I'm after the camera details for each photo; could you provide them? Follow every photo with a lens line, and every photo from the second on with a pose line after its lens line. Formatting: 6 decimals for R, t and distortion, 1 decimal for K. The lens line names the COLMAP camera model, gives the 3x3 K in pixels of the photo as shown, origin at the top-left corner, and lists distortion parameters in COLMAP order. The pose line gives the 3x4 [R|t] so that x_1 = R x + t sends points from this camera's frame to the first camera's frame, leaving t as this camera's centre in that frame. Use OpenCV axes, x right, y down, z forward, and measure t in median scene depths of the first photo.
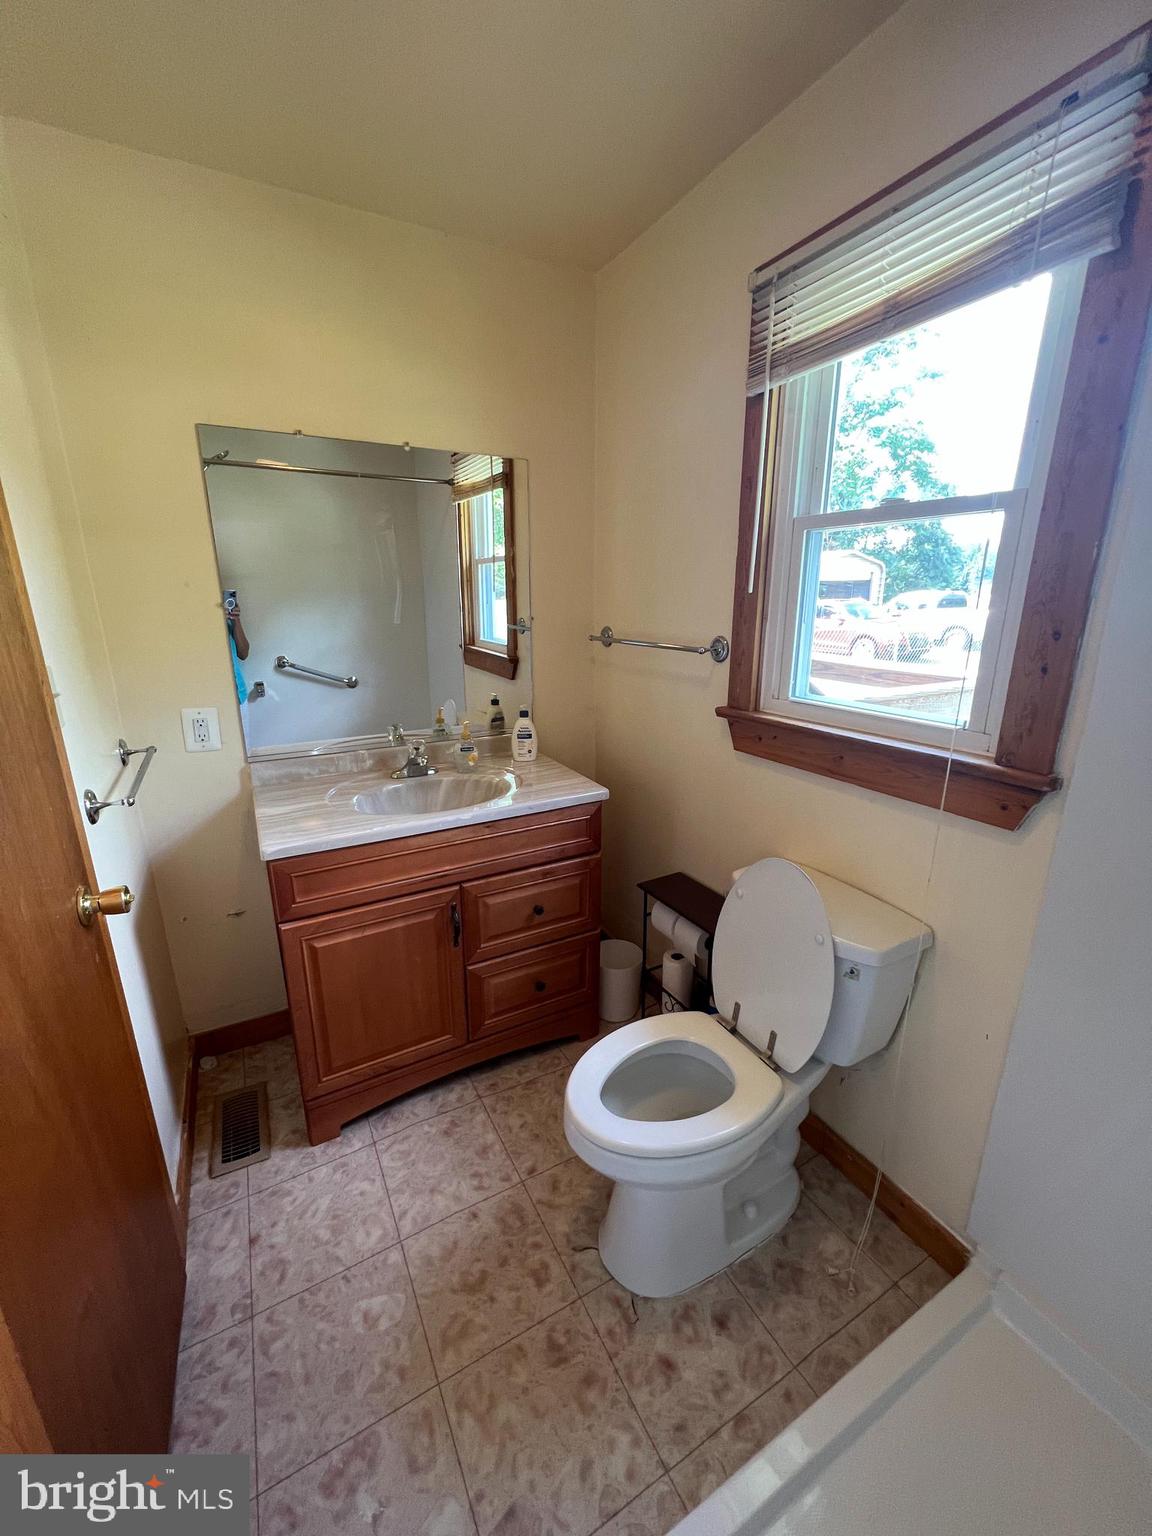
lens RADIAL K [[613.6, 0, 583.5], [0, 613.6, 766.5], [0, 0, 1]] dist [-0.000320, -0.000231]
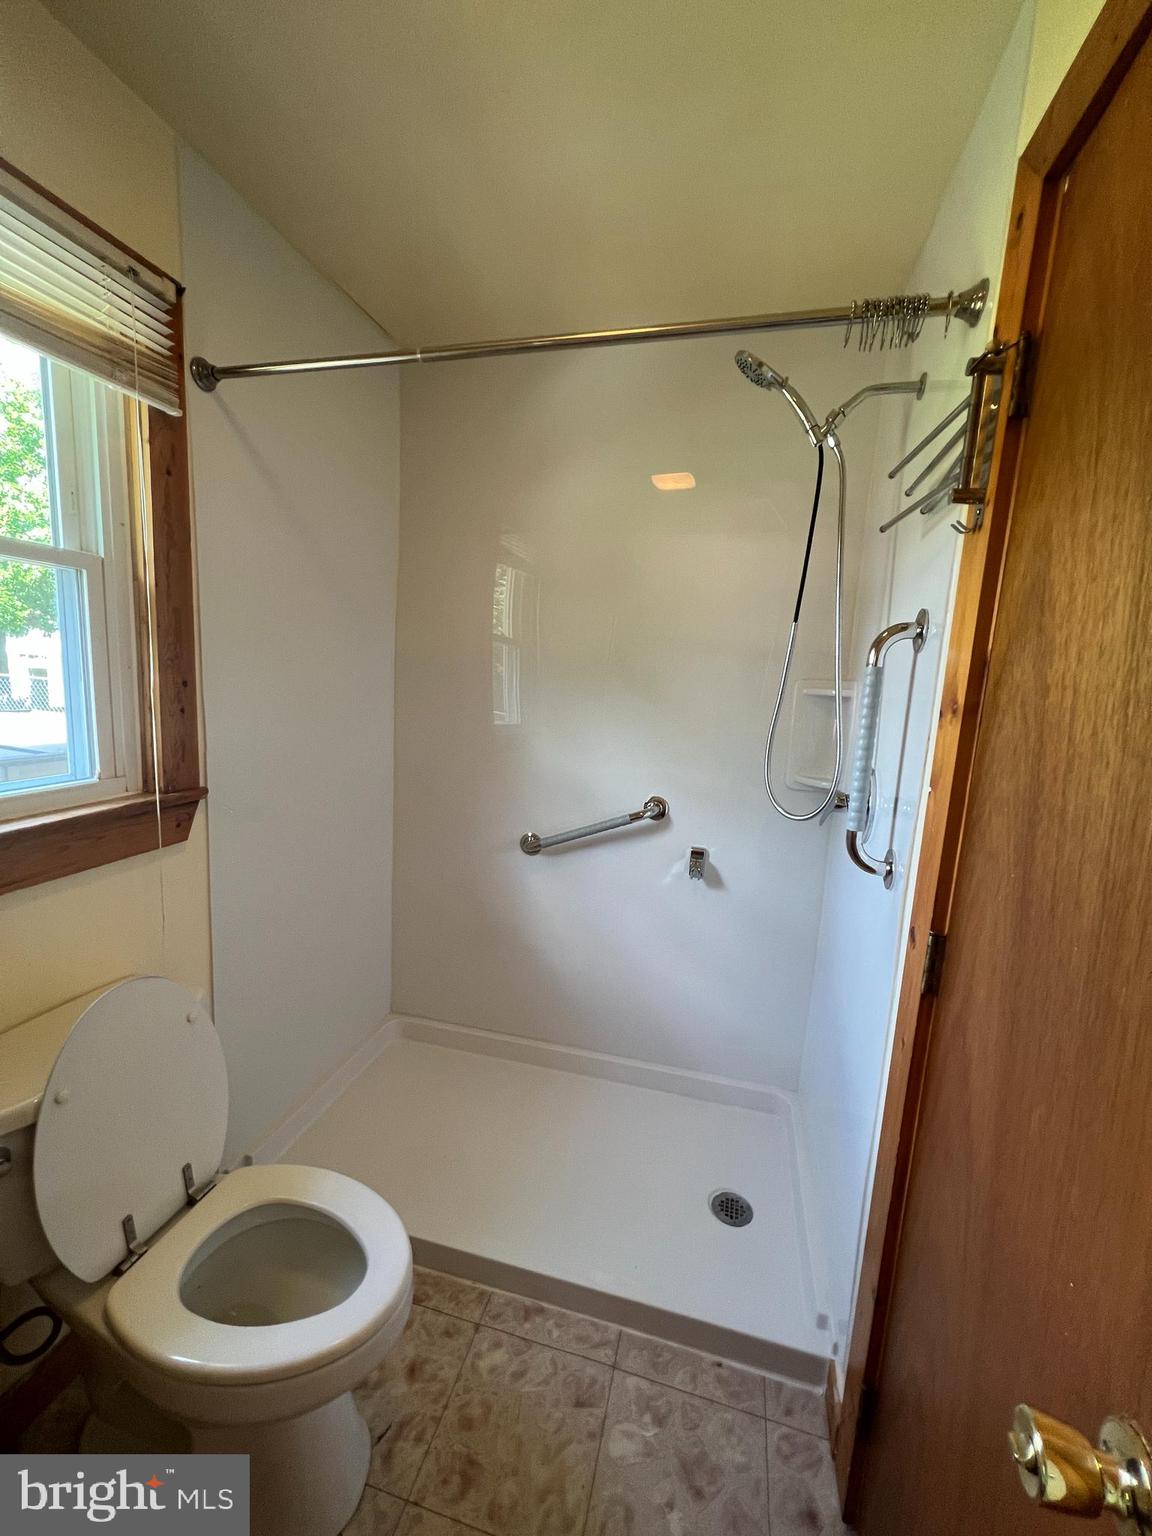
lens RADIAL K [[613.6, 0, 580.0], [0, 613.6, 767.3], [0, 0, 1]] dist [-0.000320, -0.000231]
pose [[-0.723931, -0.135908, 0.676352, -0.692159], [0.139322, 0.931399, 0.336281, -0.337150], [-0.675657, 0.337676, -0.655334, 1.223881]]
